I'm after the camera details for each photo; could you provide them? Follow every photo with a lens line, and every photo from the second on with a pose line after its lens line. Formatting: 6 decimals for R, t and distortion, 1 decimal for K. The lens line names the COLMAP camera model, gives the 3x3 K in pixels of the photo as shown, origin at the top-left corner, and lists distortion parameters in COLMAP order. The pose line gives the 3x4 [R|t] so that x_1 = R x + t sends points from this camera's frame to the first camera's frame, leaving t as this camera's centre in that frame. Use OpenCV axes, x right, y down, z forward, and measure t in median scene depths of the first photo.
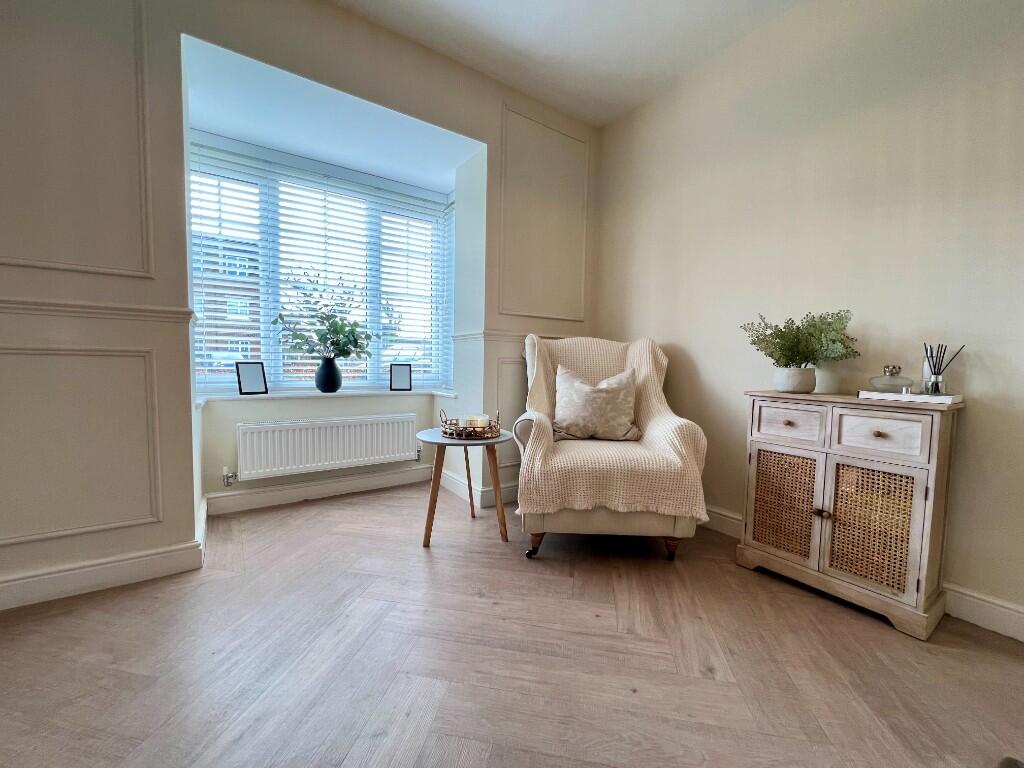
lens RADIAL K [[410.9, 0, 513.8], [0, 410.9, 384.9], [0, 0, 1]] dist [-0.004162, -0.000047]
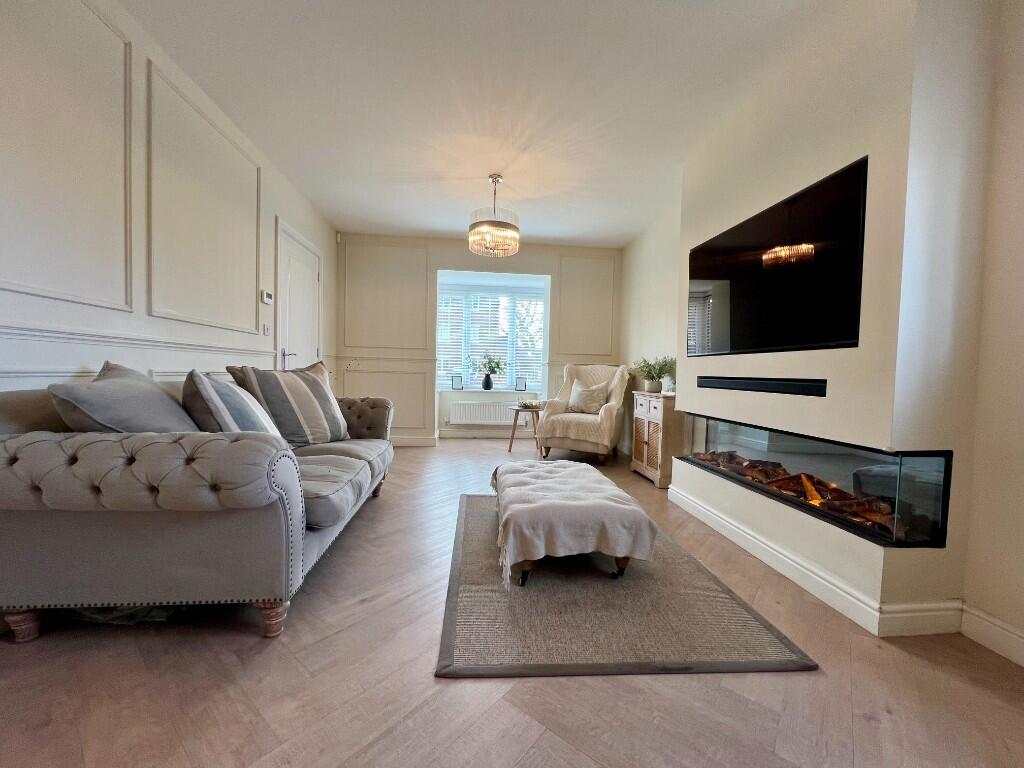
lens RADIAL K [[410.9, 0, 510.1], [0, 410.9, 385.5], [0, 0, 1]] dist [-0.004162, -0.000047]
pose [[0.877476, 0.021687, -0.479130, 1.069415], [-0.039786, 0.998825, -0.027654, 0.075464], [0.477968, 0.043328, 0.877308, -1.301170]]
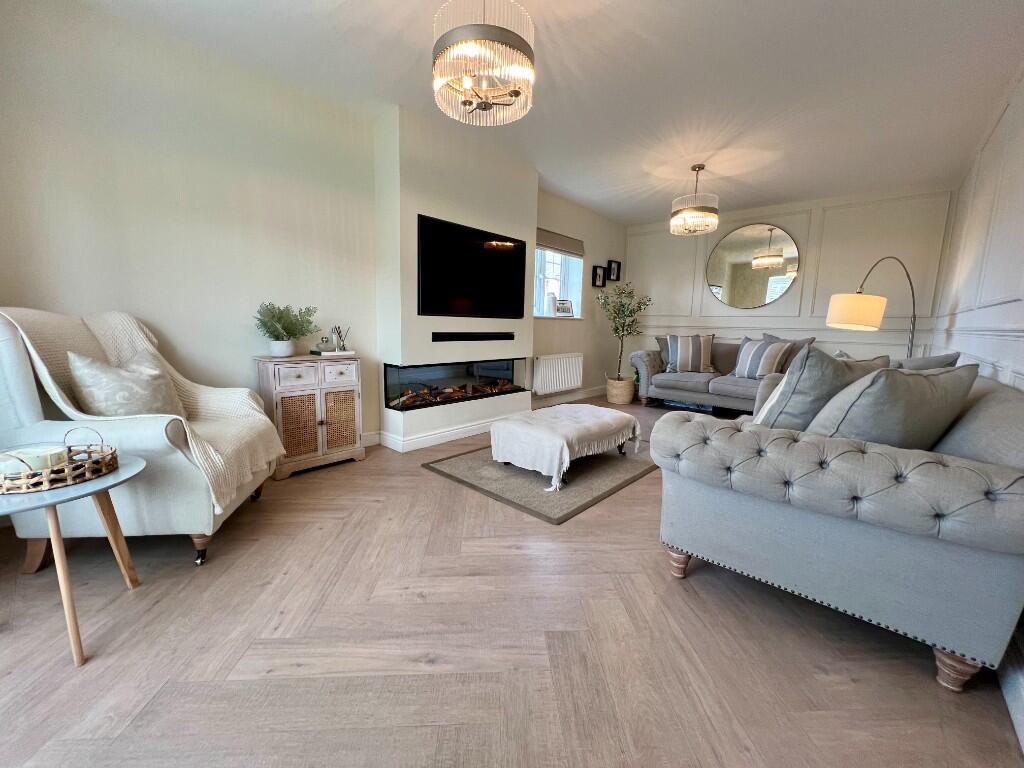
lens RADIAL K [[410.9, 0, 514.6], [0, 410.9, 383.9], [0, 0, 1]] dist [-0.004162, -0.000047]
pose [[-0.245772, -0.166839, 0.954862, -1.004544], [0.026297, 0.983566, 0.178623, -0.132010], [-0.968971, 0.069010, -0.237346, 0.537985]]
